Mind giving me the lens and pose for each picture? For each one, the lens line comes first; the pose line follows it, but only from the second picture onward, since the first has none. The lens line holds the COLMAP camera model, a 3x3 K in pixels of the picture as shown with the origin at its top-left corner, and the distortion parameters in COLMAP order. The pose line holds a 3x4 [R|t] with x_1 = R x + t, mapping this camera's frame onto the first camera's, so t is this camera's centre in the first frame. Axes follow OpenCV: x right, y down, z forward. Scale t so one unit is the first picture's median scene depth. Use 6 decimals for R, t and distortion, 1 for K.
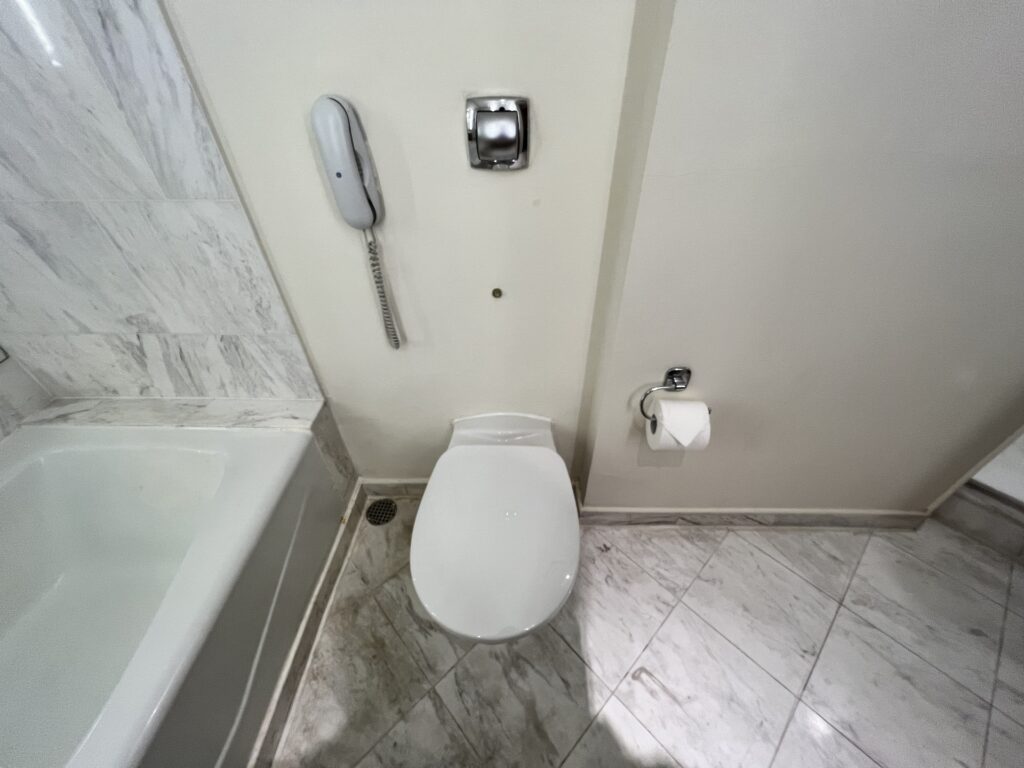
lens RADIAL K [[407.9, 0, 513.2], [0, 407.9, 385.1], [0, 0, 1]] dist [0.000605, 0.000073]
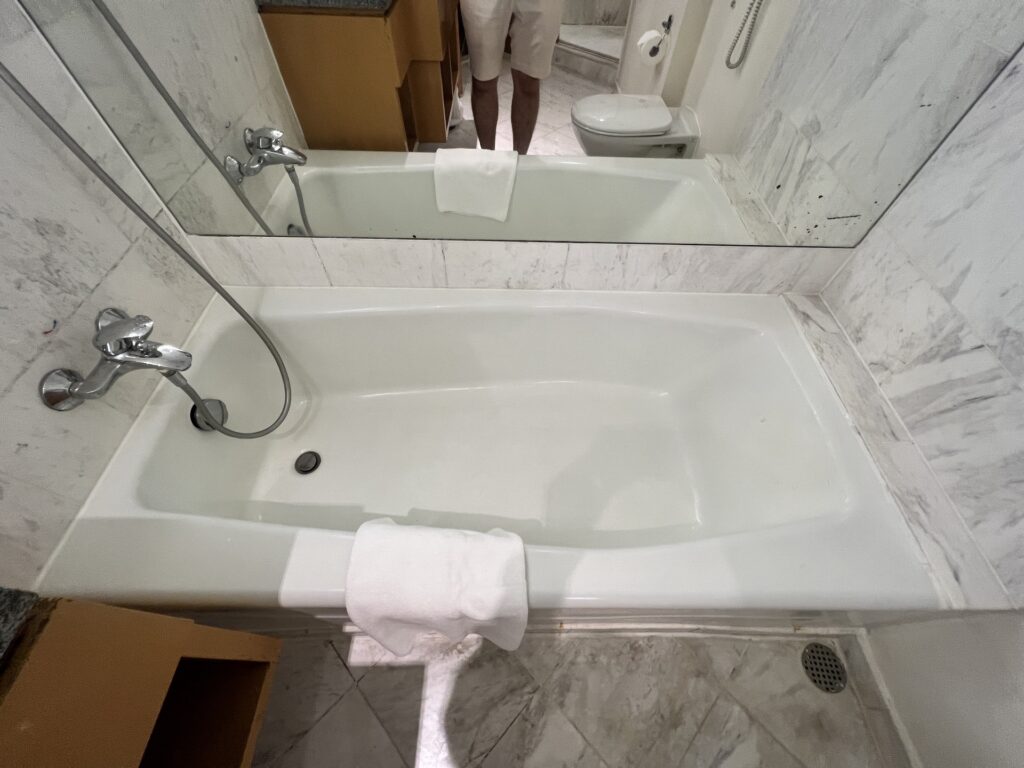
lens RADIAL K [[407.9, 0, 513.7], [0, 407.9, 380.6], [0, 0, 1]] dist [0.000605, 0.000073]
pose [[0.022880, 0.822156, -0.568802, -0.435917], [-0.671376, 0.434205, 0.600601, 0.027280], [0.740764, 0.368138, 0.561910, -0.014102]]
